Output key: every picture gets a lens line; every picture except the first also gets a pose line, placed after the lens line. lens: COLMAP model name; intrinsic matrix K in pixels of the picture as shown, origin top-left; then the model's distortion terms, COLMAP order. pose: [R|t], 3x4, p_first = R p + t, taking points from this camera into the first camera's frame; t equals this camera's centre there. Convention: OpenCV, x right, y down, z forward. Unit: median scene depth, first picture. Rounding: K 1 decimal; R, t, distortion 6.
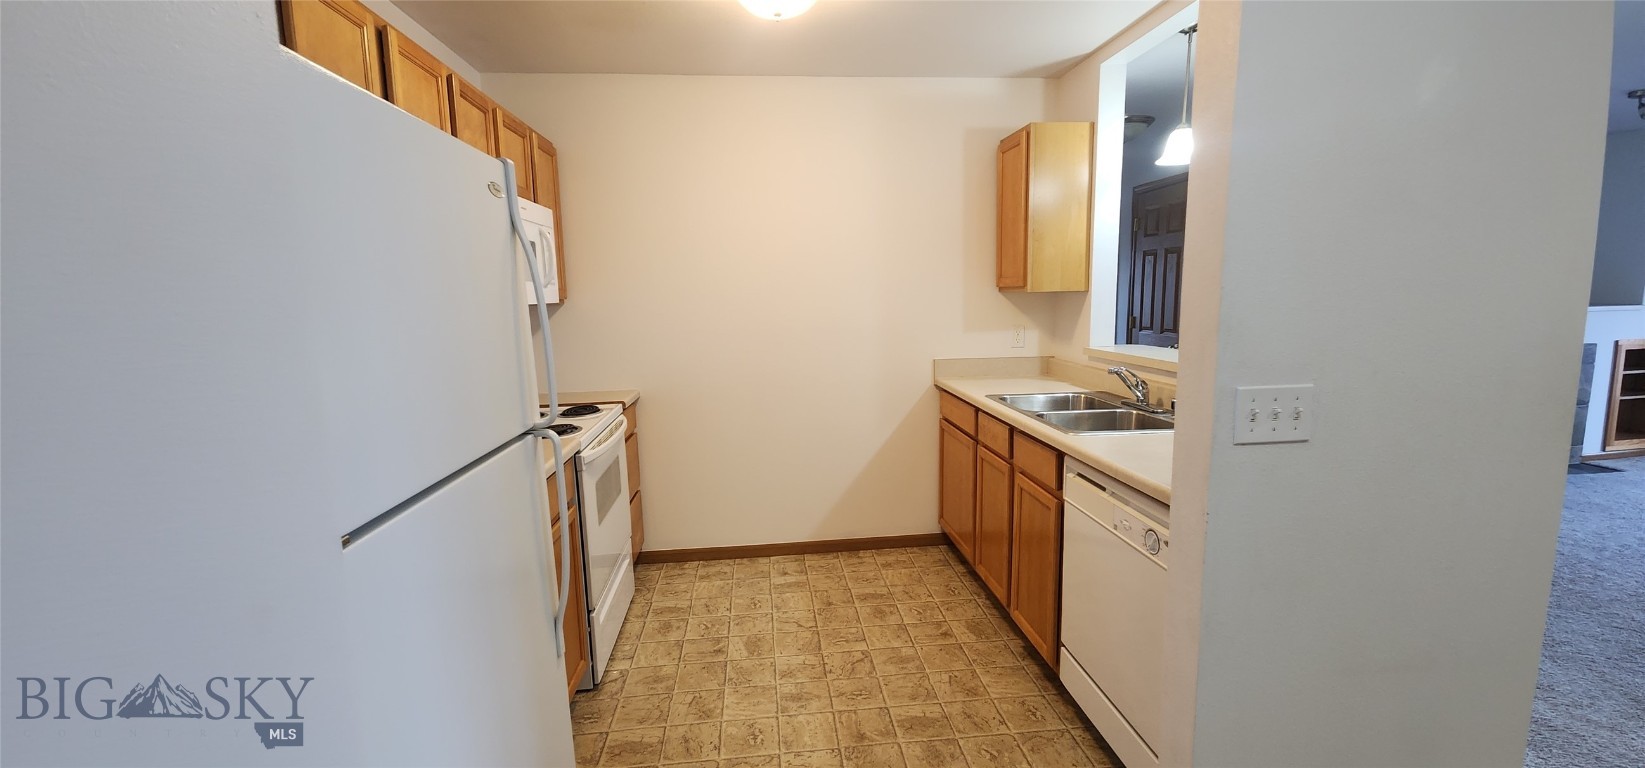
lens RADIAL K [[673.6, 0, 825.7], [0, 673.6, 383.7], [0, 0, 1]] dist [0.011066, -0.007155]
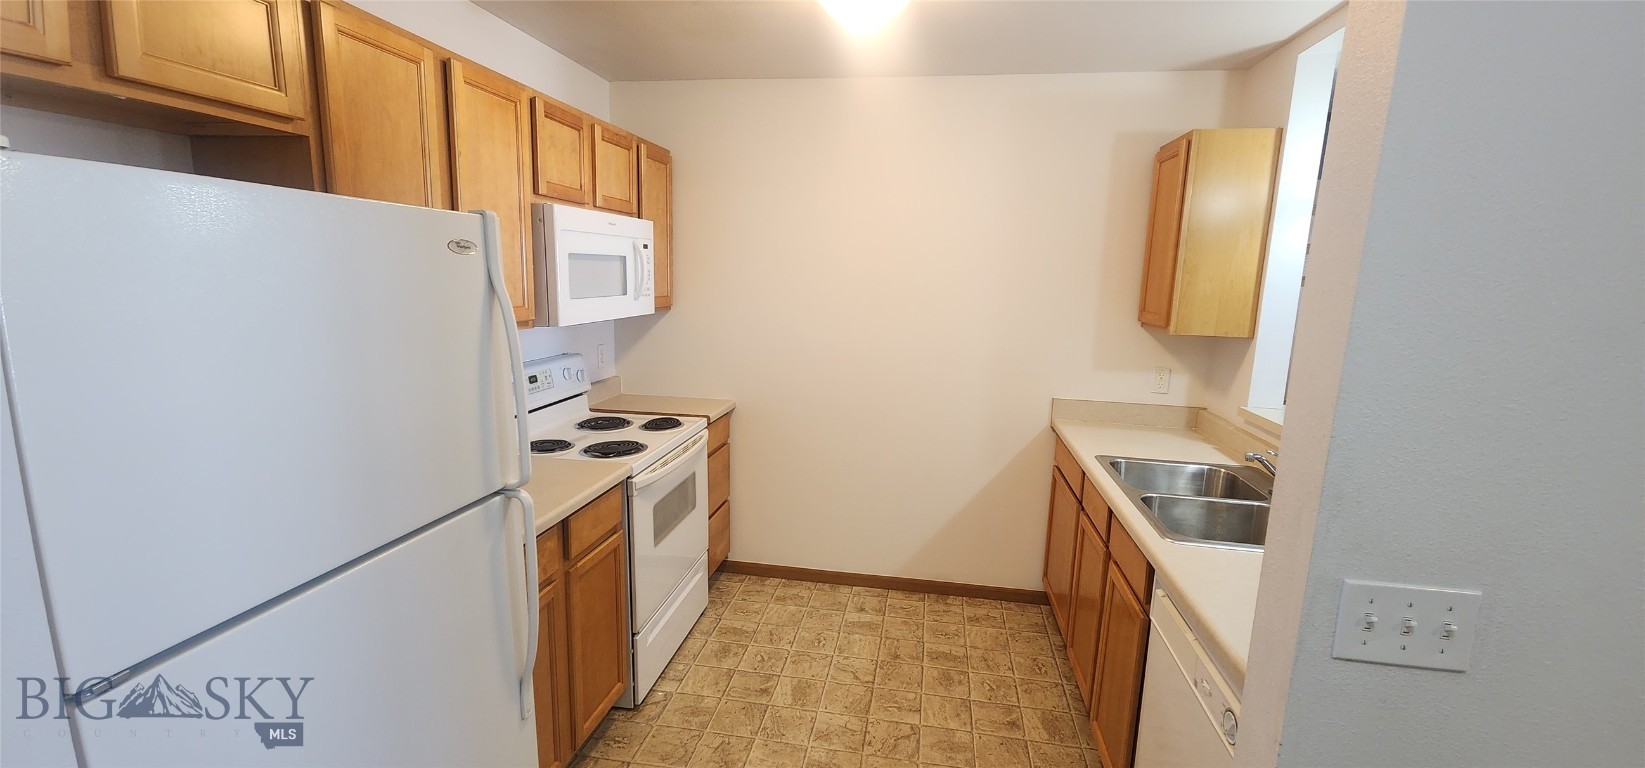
lens RADIAL K [[673.6, 0, 820.3], [0, 673.6, 387.0], [0, 0, 1]] dist [0.011066, -0.007155]
pose [[0.962639, 0.093590, -0.254102, 0.119103], [-0.085509, 0.995422, 0.042688, -0.081435], [0.256934, -0.019365, 0.966235, 0.096740]]
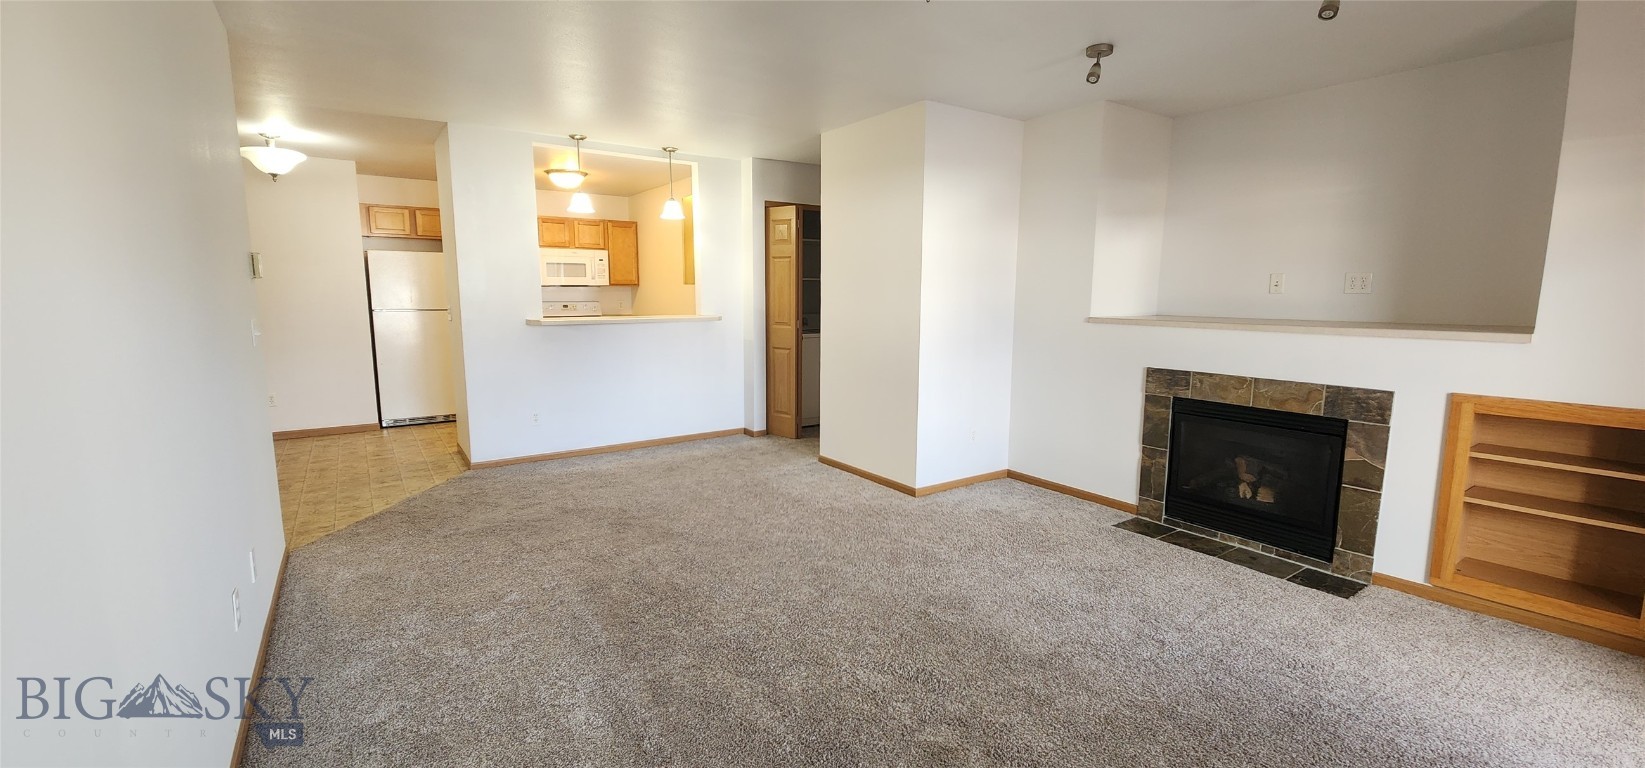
lens RADIAL K [[673.6, 0, 825.6], [0, 673.6, 388.6], [0, 0, 1]] dist [0.011066, -0.007155]
pose [[0.494468, 0.139849, -0.857871, 1.944861], [-0.128645, 0.987877, 0.086893, -0.067199], [0.859623, 0.067395, 0.506465, 0.355548]]
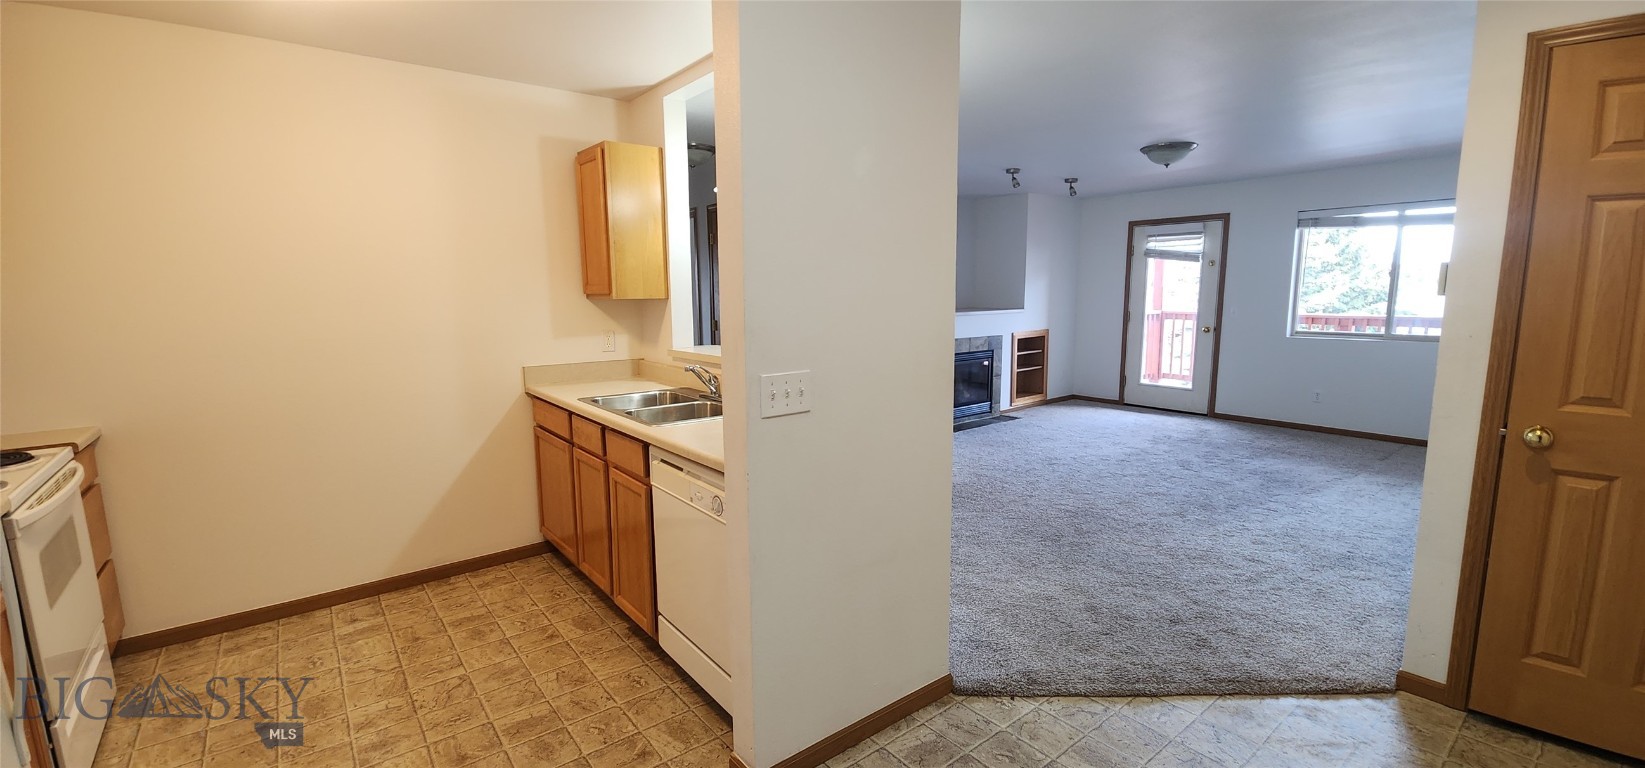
lens RADIAL K [[673.6, 0, 825.0], [0, 673.6, 382.0], [0, 0, 1]] dist [0.011066, -0.007155]
pose [[0.841706, -0.060577, 0.536527, 0.002062], [0.065035, 0.997826, 0.010633, 0.005821], [-0.536005, 0.025943, 0.843816, -0.086917]]
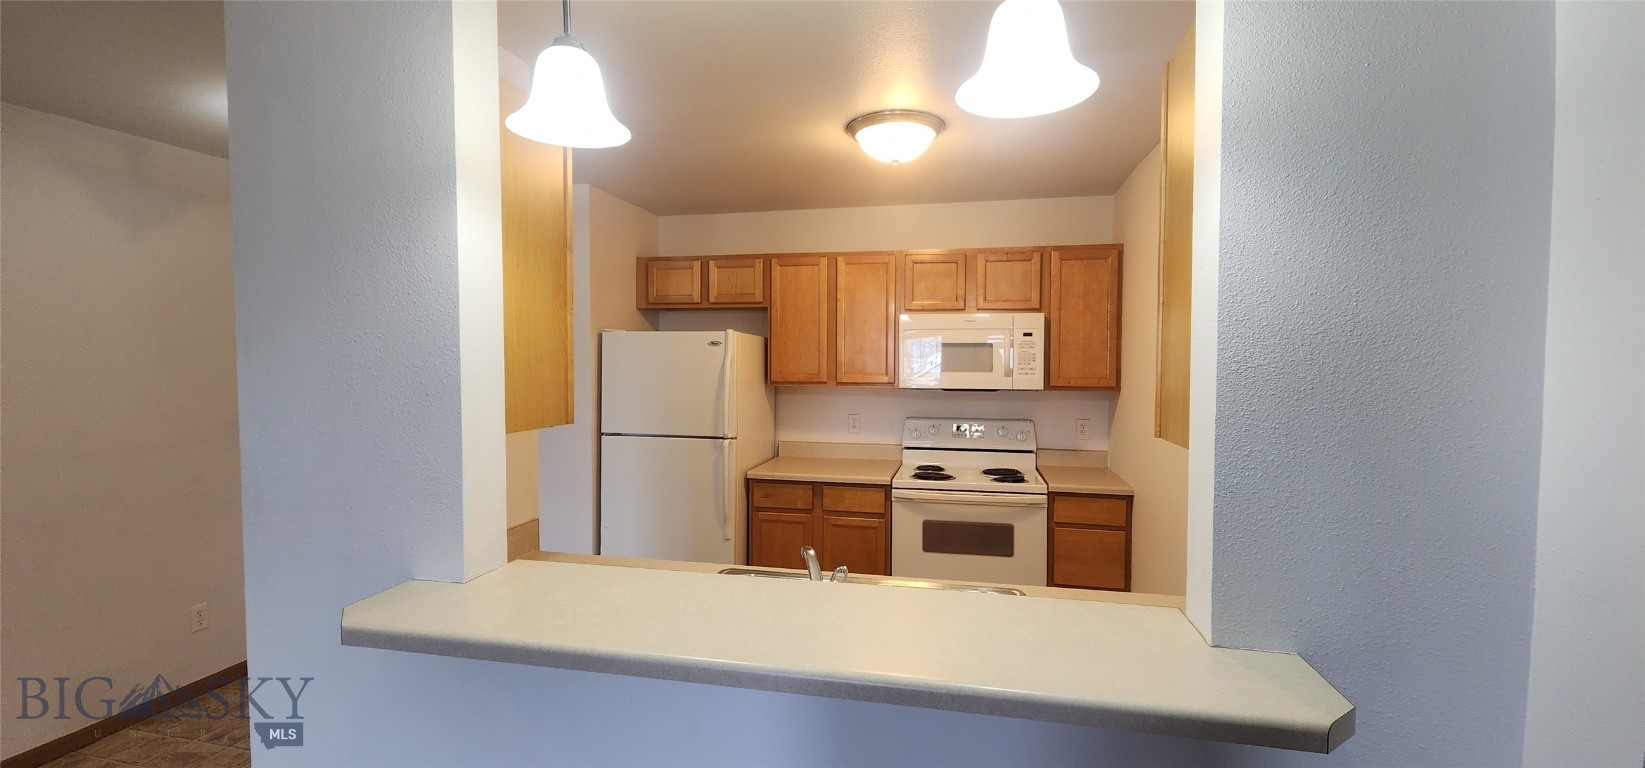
lens RADIAL K [[673.6, 0, 826.2], [0, 673.6, 382.5], [0, 0, 1]] dist [0.011066, -0.007155]
pose [[-0.315016, 0.053642, -0.947569, 0.718203], [-0.129304, 0.986666, 0.098842, -0.182000], [0.940237, 0.153662, -0.303880, 0.828982]]
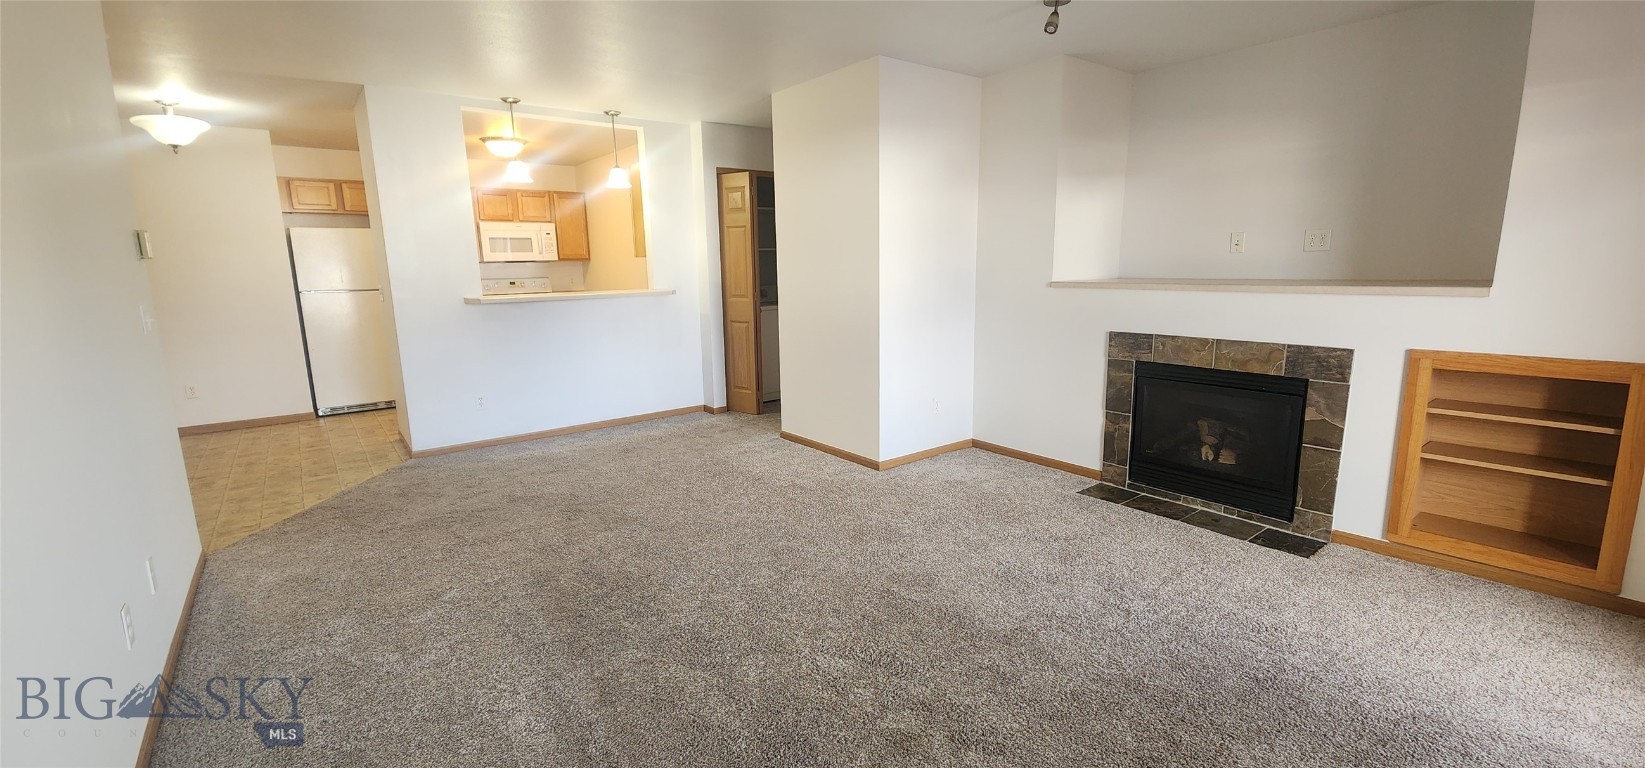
lens RADIAL K [[673.6, 0, 827.4], [0, 673.6, 390.8], [0, 0, 1]] dist [0.011066, -0.007155]
pose [[0.540322, 0.161740, -0.825768, 1.919381], [-0.104369, 0.986657, 0.124961, -0.067195], [0.834961, 0.018665, 0.549993, 0.390739]]
